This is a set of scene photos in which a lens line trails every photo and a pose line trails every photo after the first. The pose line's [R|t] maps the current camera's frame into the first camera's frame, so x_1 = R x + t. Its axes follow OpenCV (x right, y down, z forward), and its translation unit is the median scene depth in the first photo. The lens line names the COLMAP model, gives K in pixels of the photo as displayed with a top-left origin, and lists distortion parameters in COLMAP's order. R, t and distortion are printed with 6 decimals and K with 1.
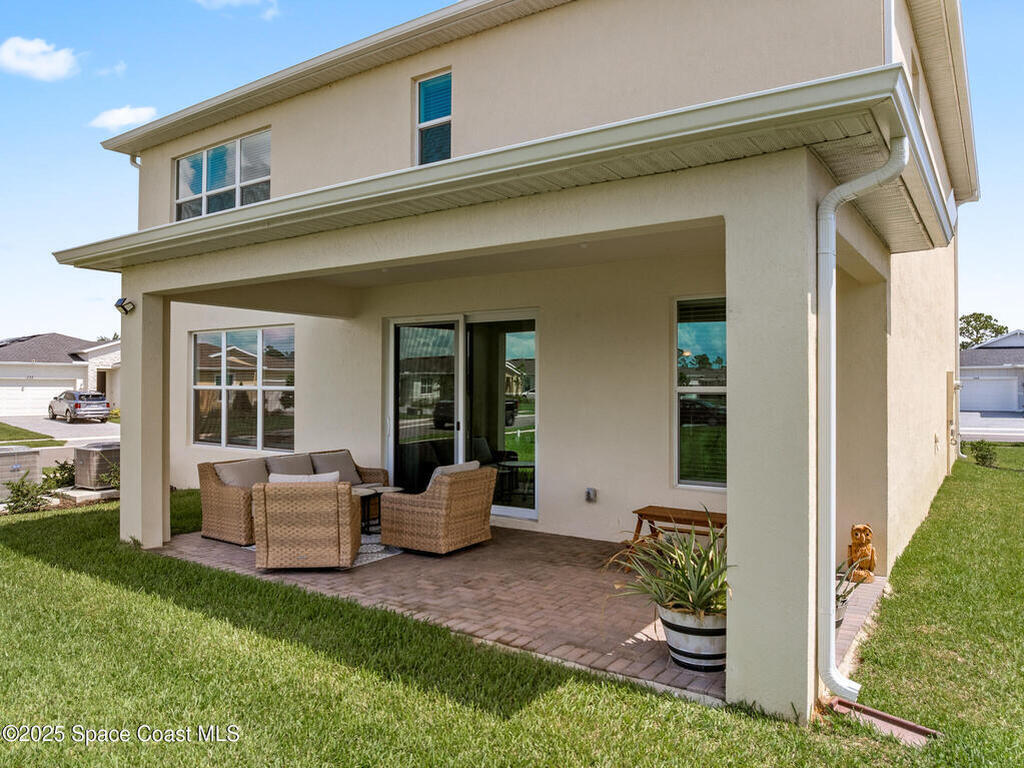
lens RADIAL K [[722.7, 0, 515.6], [0, 722.7, 381.2], [0, 0, 1]] dist [-0.026201, -0.023973]
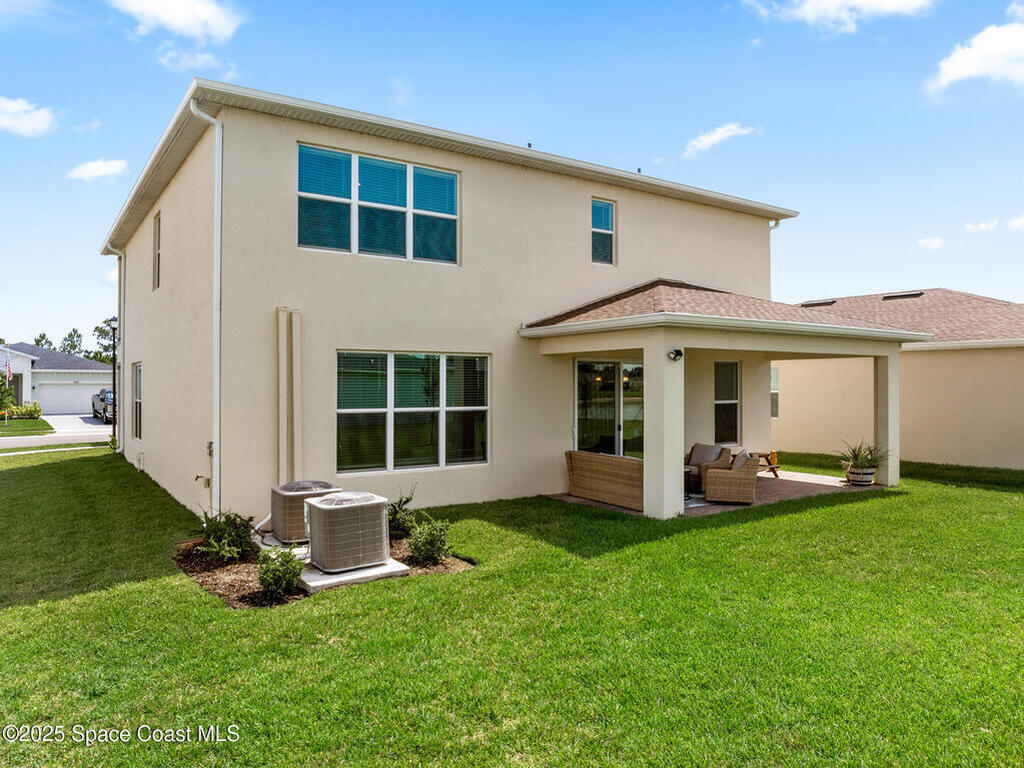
lens RADIAL K [[722.7, 0, 515.6], [0, 722.7, 381.2], [0, 0, 1]] dist [-0.026201, -0.023973]
pose [[0.362828, 0.001796, 0.931854, -1.586787], [-0.003410, 0.999994, -0.000600, -0.038248], [-0.931850, -0.002960, 0.362832, 0.606097]]
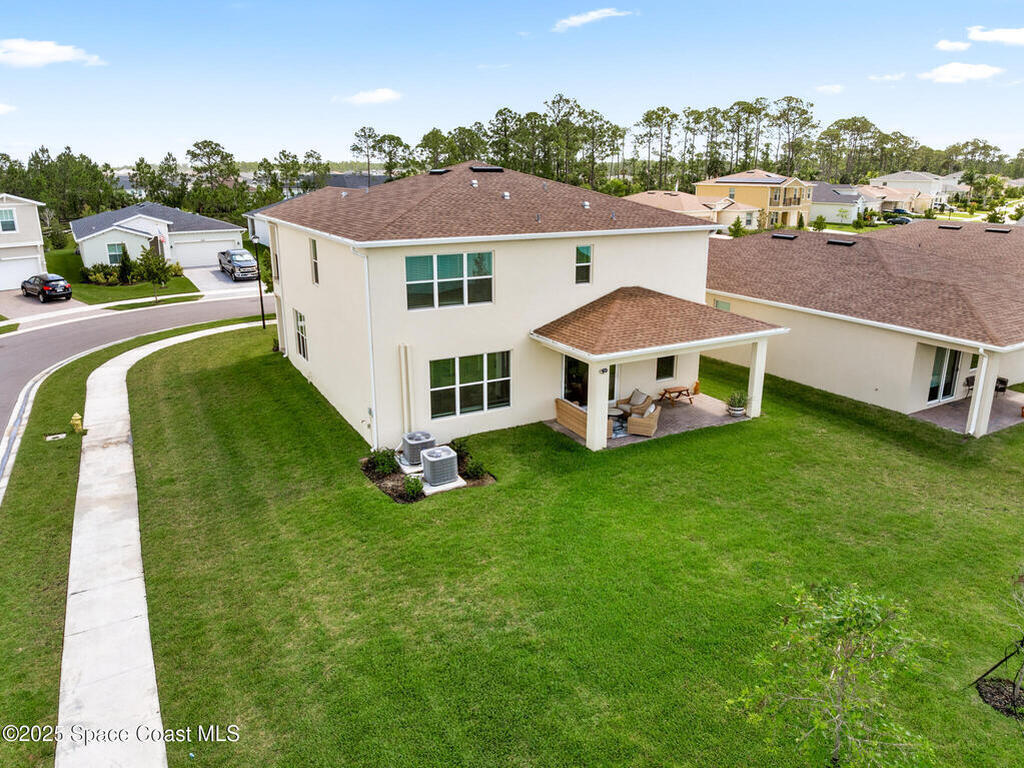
lens RADIAL K [[722.7, 0, 515.6], [0, 722.7, 381.2], [0, 0, 1]] dist [-0.026201, -0.023973]
pose [[0.451339, -0.256832, 0.854594, -2.439774], [-0.003449, 0.957177, 0.289484, -0.689430], [-0.892346, -0.133603, 0.431125, 0.069399]]
